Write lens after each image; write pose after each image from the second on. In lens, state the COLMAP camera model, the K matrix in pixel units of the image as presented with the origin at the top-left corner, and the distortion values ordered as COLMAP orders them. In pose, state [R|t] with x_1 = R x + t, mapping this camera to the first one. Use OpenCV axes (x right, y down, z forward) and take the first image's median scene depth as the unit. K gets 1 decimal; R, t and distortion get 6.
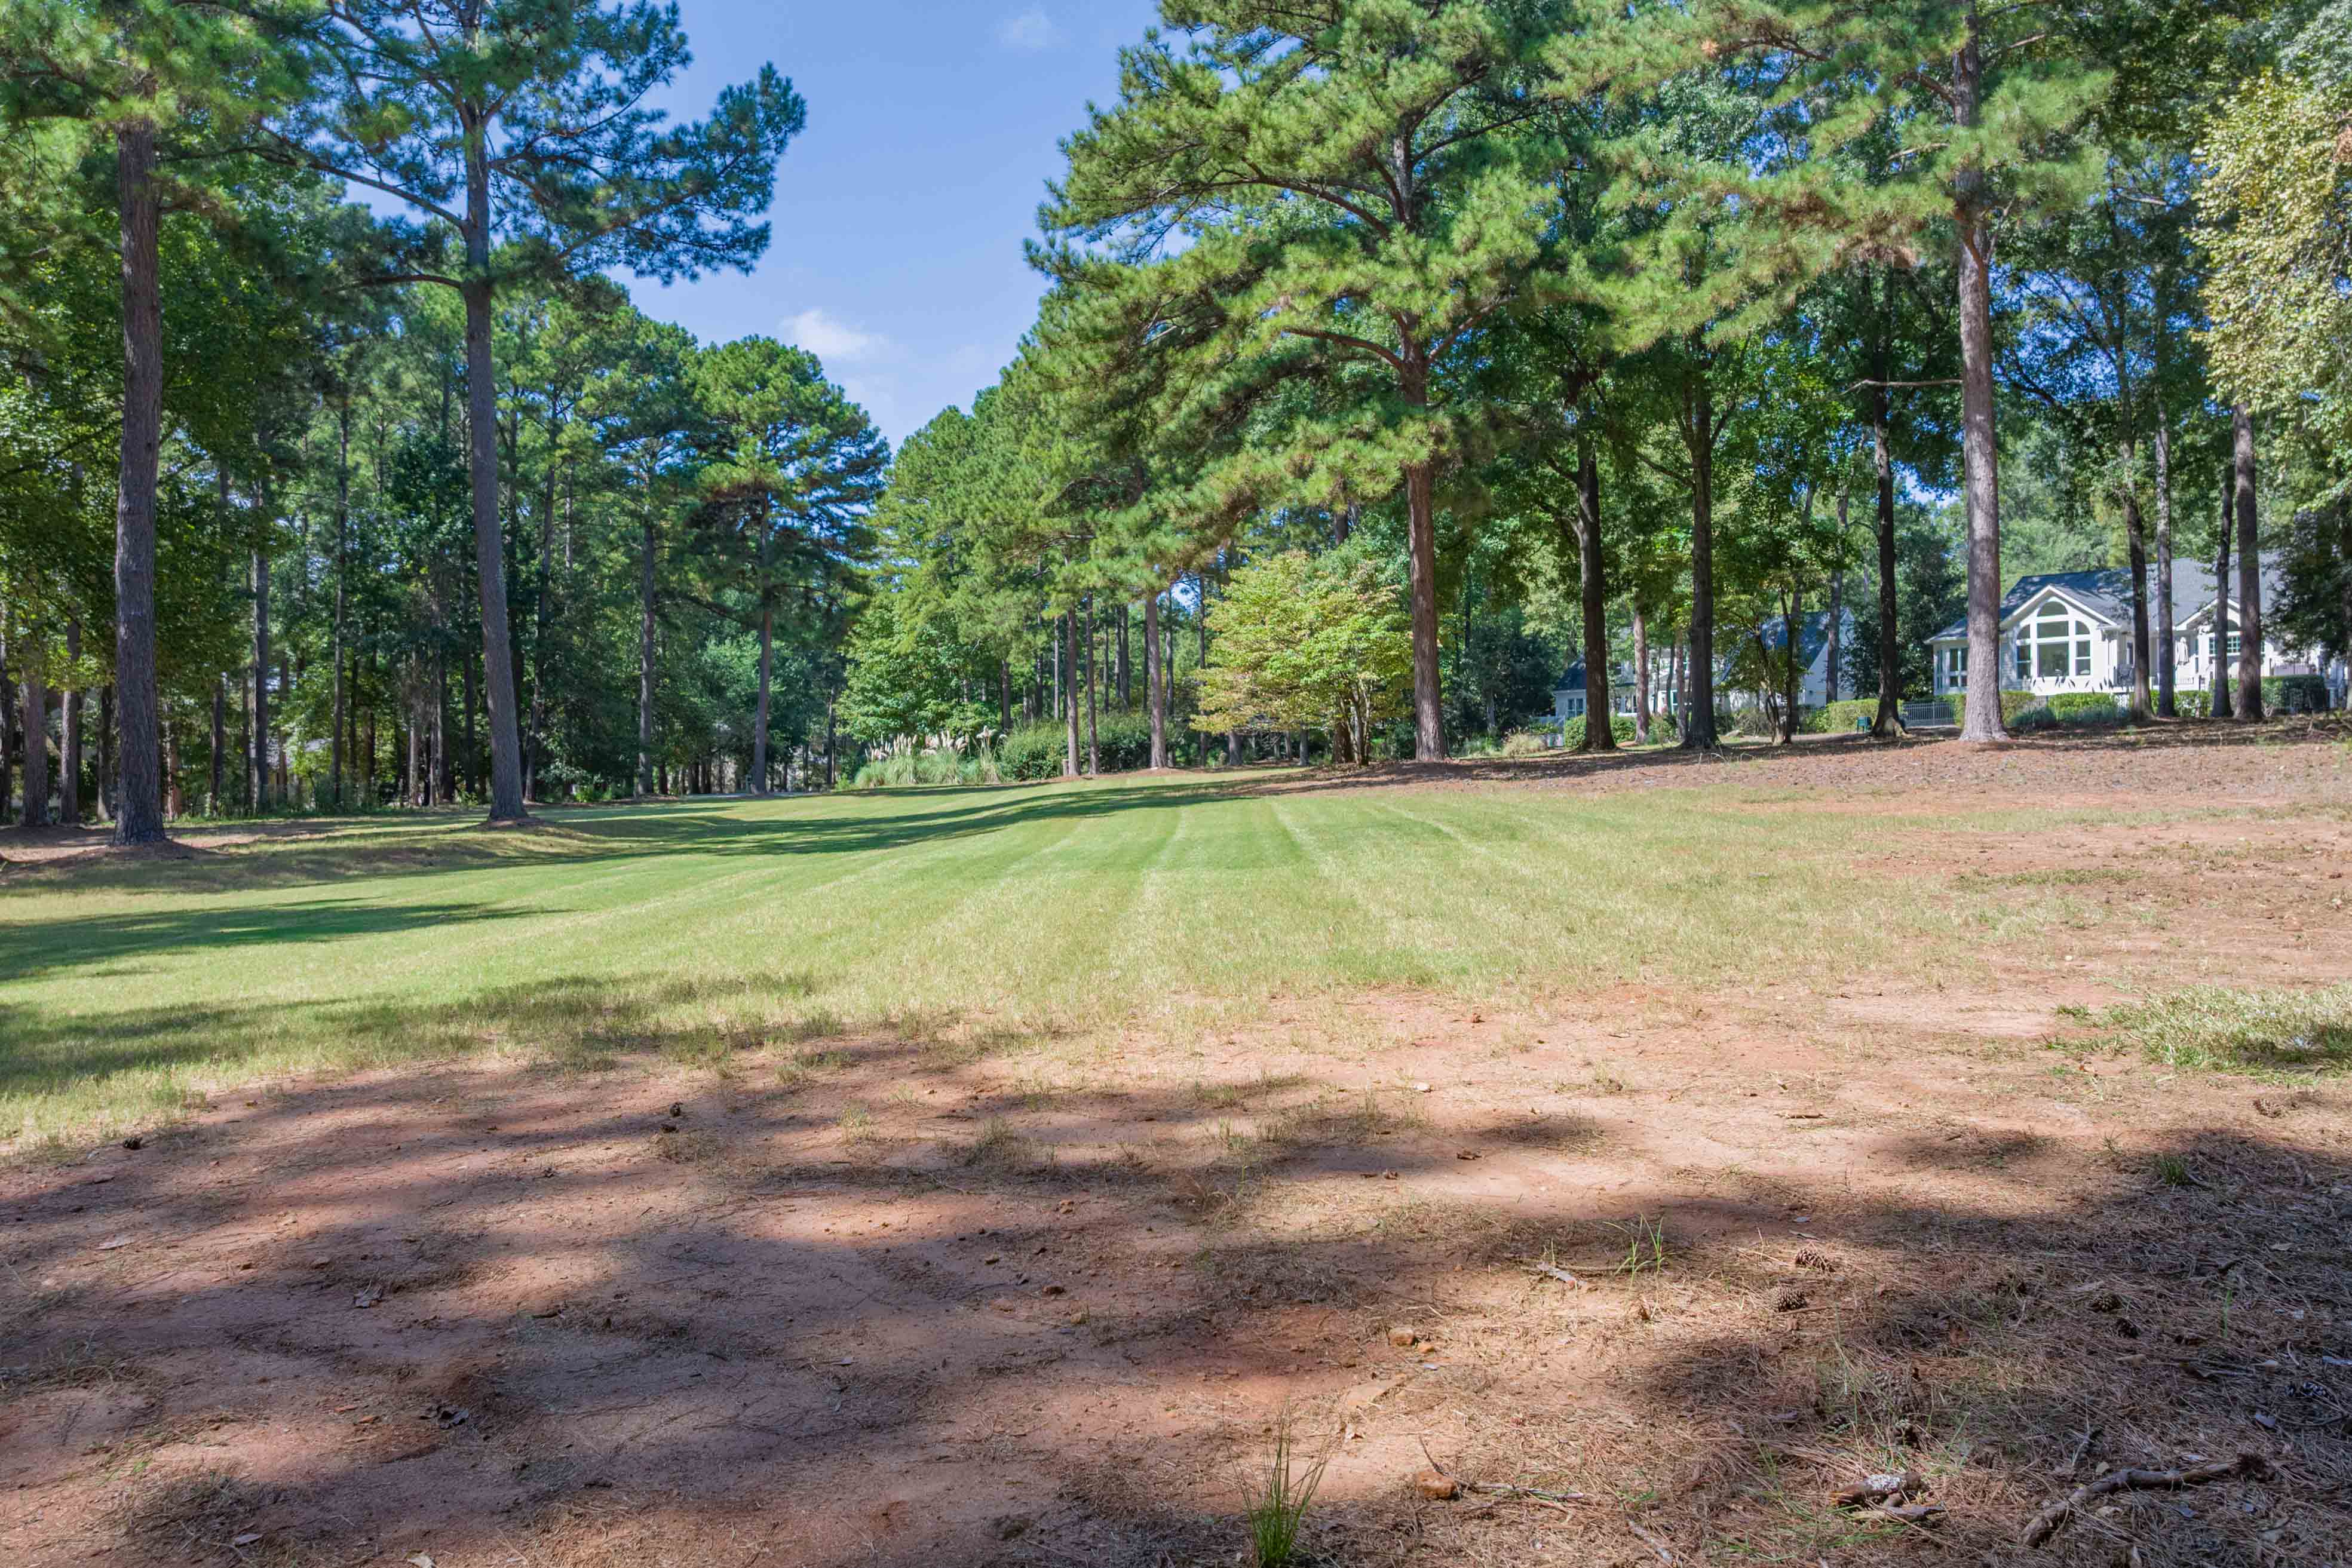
lens RADIAL K [[1611.3, 0, 1176.0], [0, 1611.3, 784.0], [0, 0, 1]] dist [-0.078123, 0.020203]
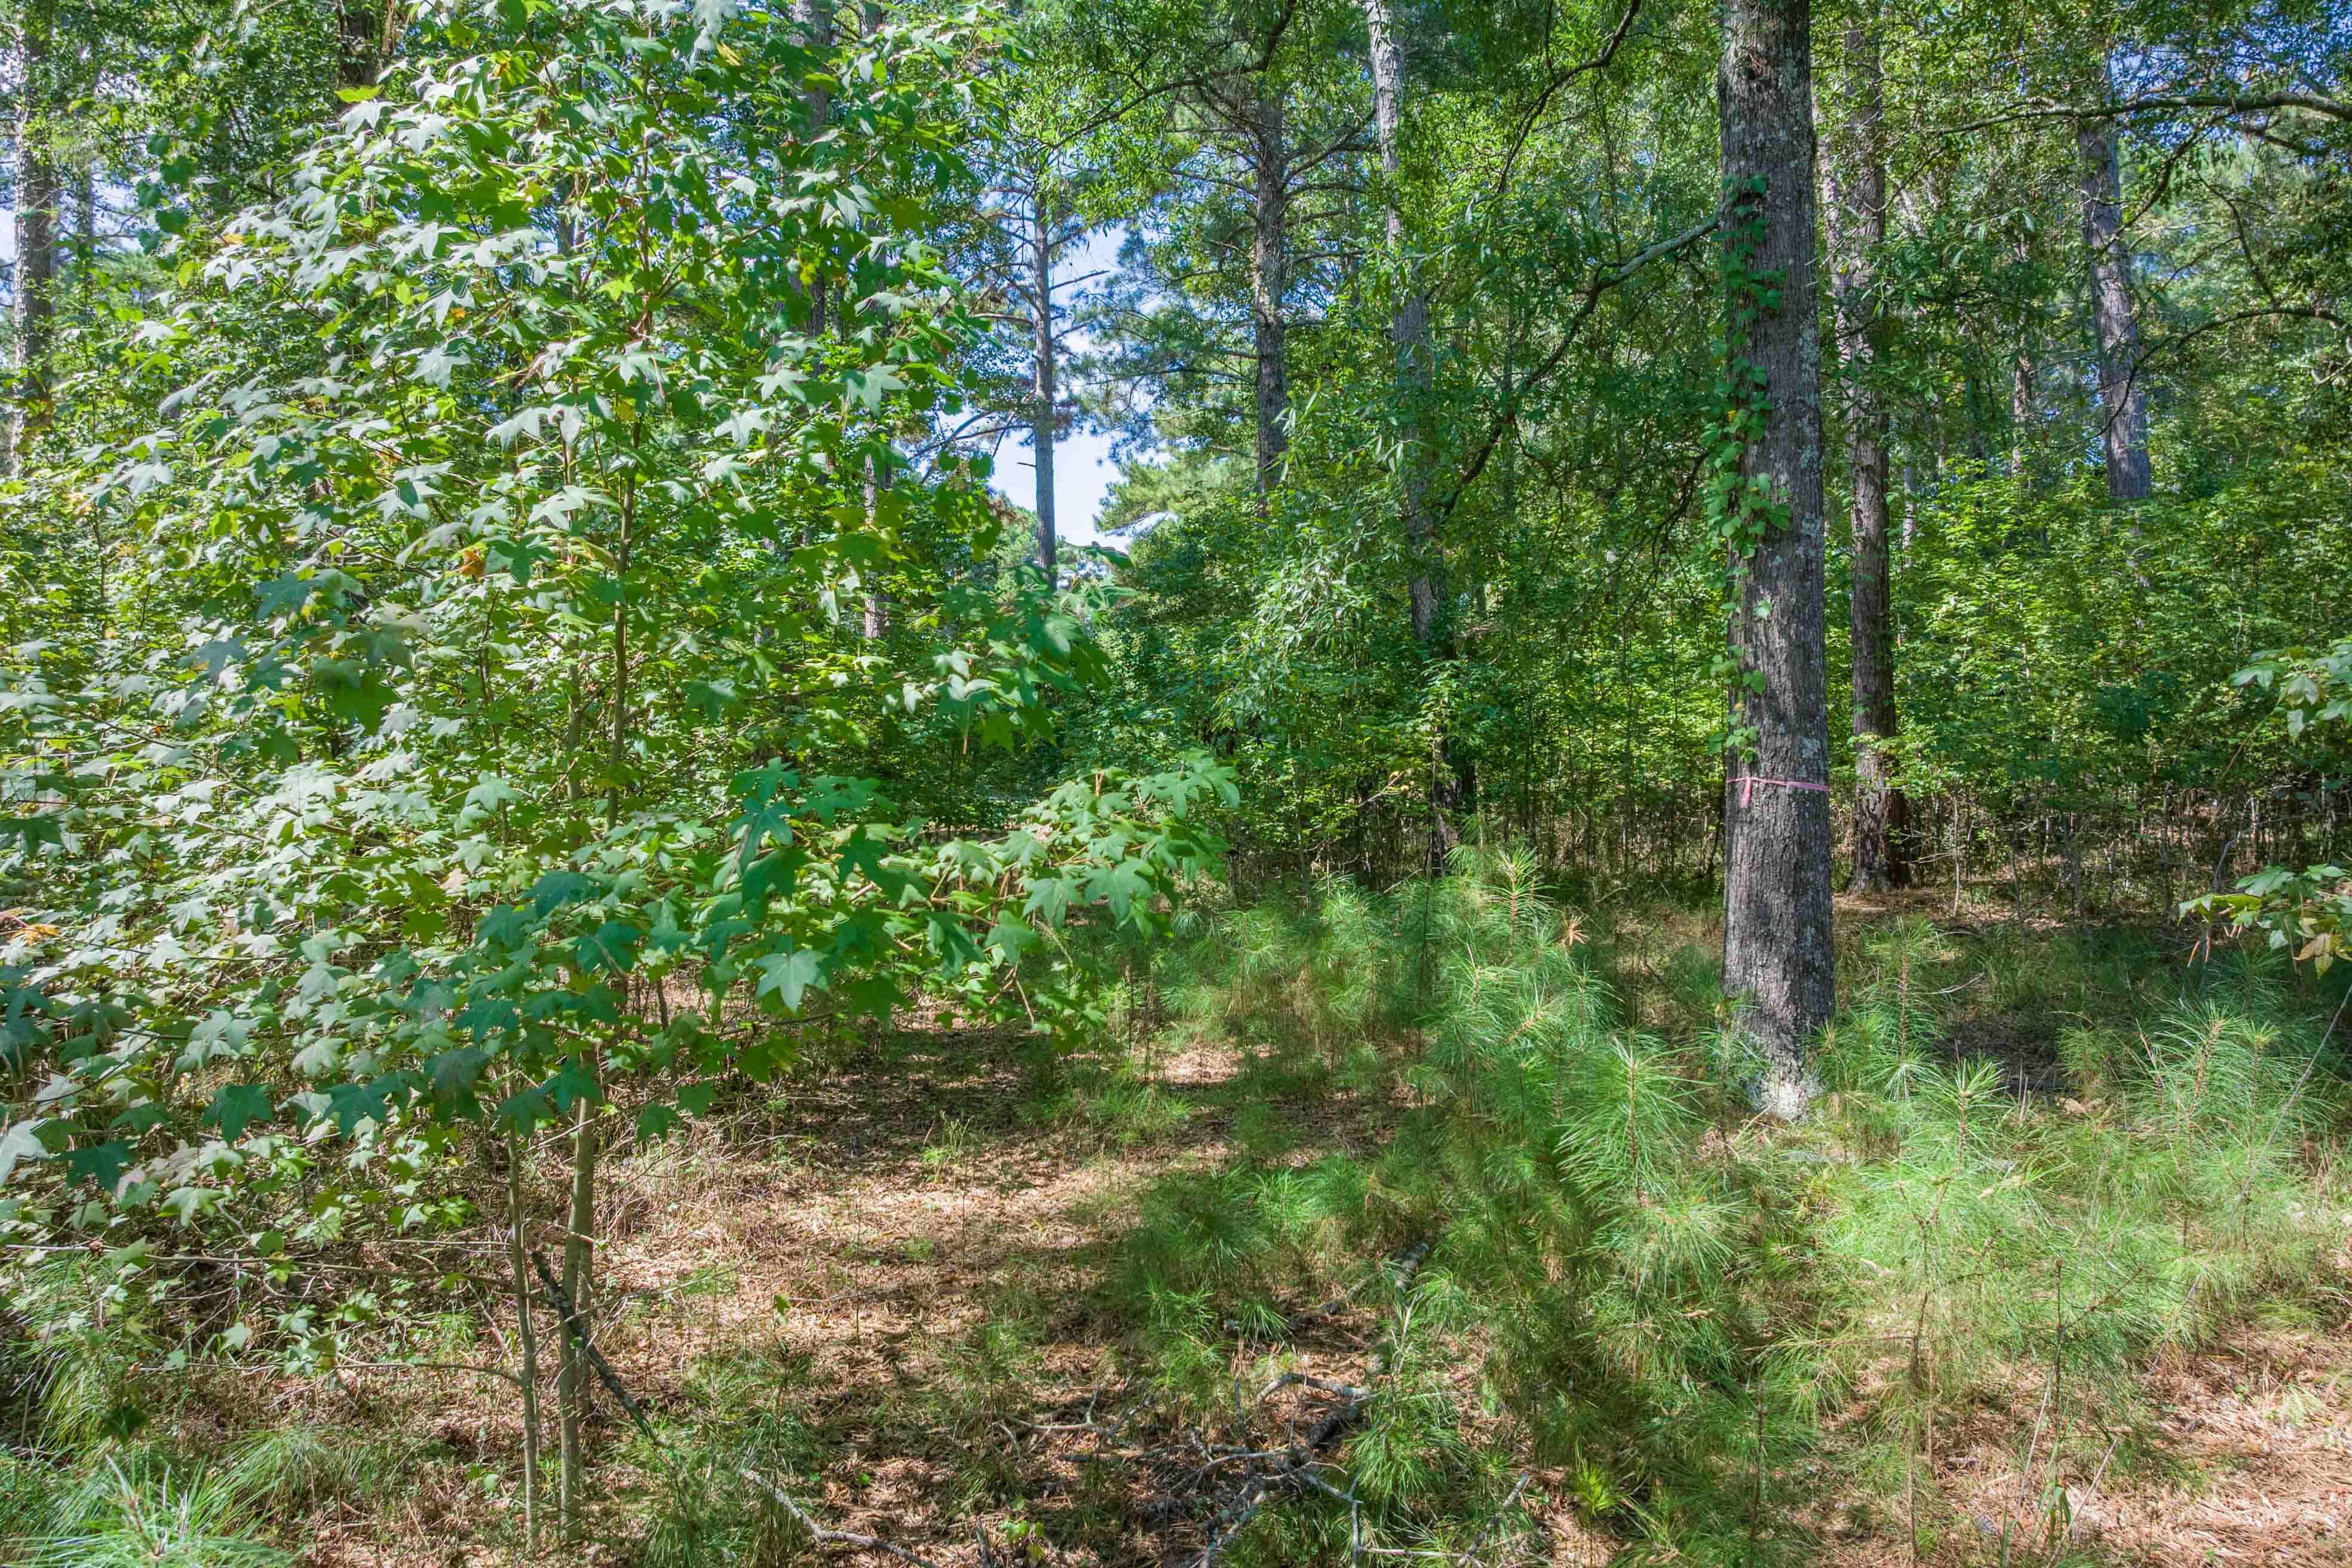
lens RADIAL K [[1611.3, 0, 1176.0], [0, 1611.3, 784.0], [0, 0, 1]] dist [-0.078123, 0.020203]
pose [[0.978330, -0.009869, -0.206817, 0.507574], [0.009847, 0.999951, -0.001135, -0.007854], [0.206818, -0.000926, 0.978379, -1.191541]]
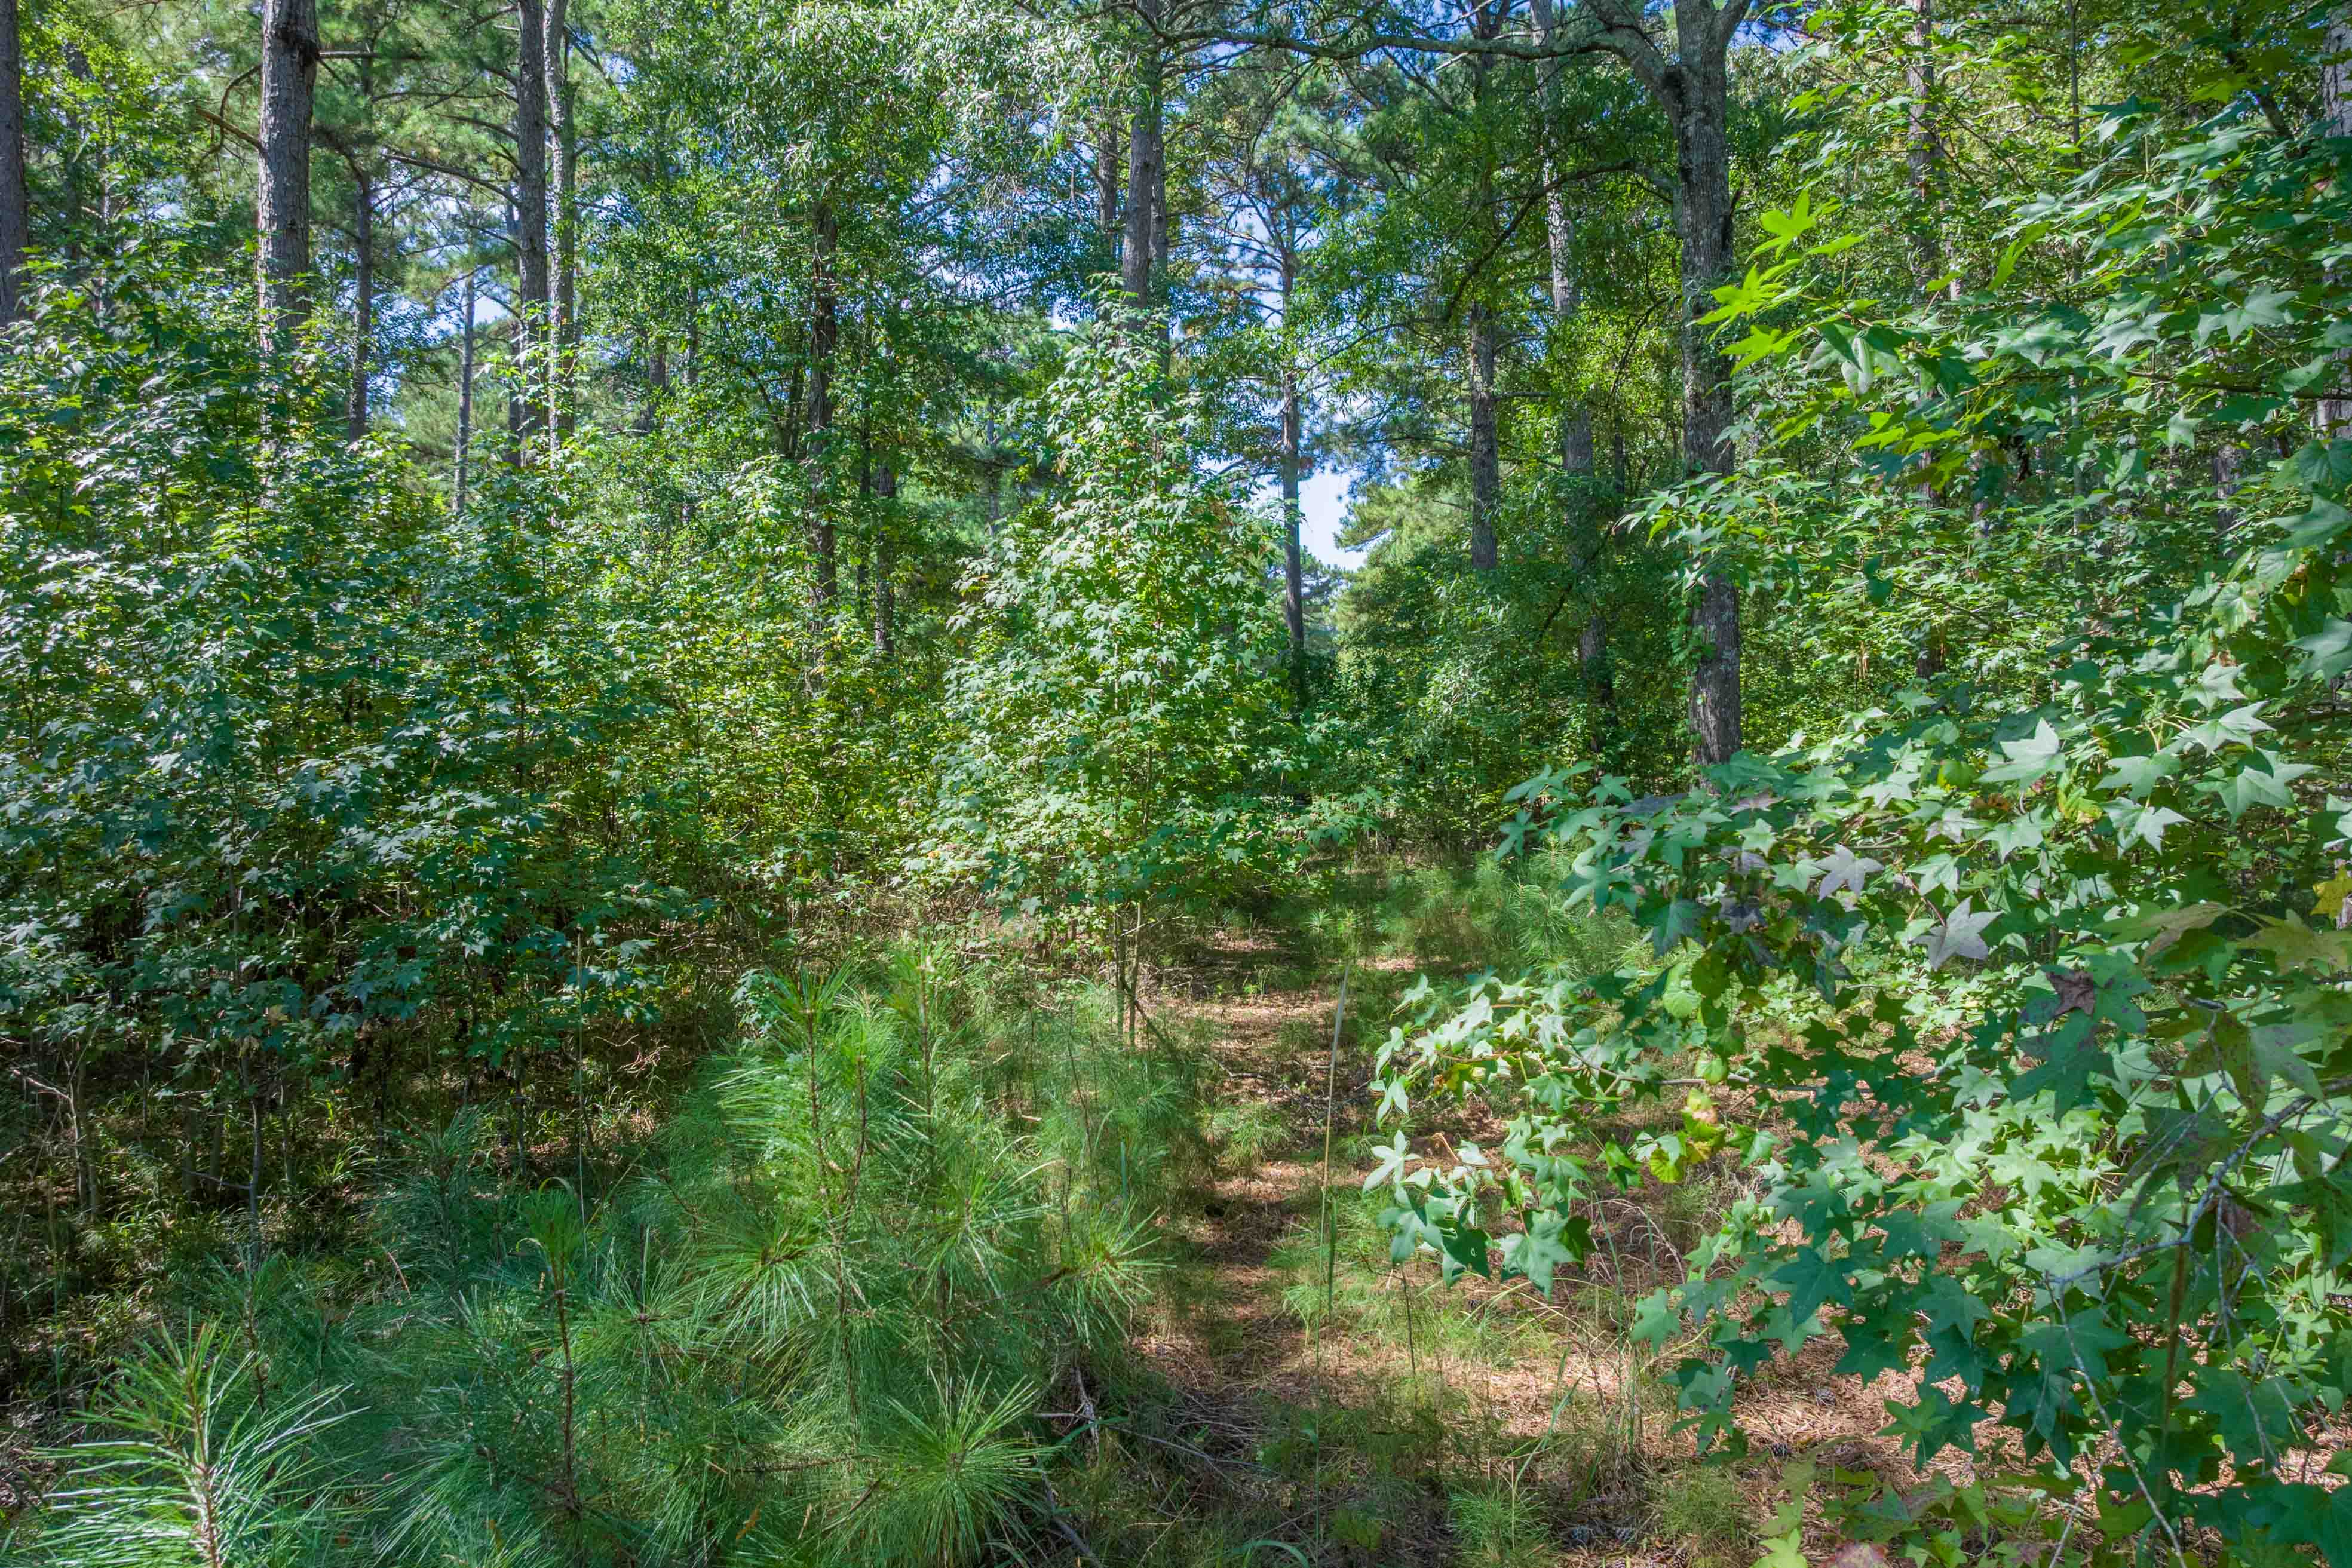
lens RADIAL K [[1611.3, 0, 1176.0], [0, 1611.3, 784.0], [0, 0, 1]] dist [-0.078123, 0.020203]
pose [[0.937037, -0.004576, -0.349200, 0.556269], [0.004957, 0.999988, 0.000199, -0.010767], [0.349194, -0.001918, 0.937048, -1.375512]]
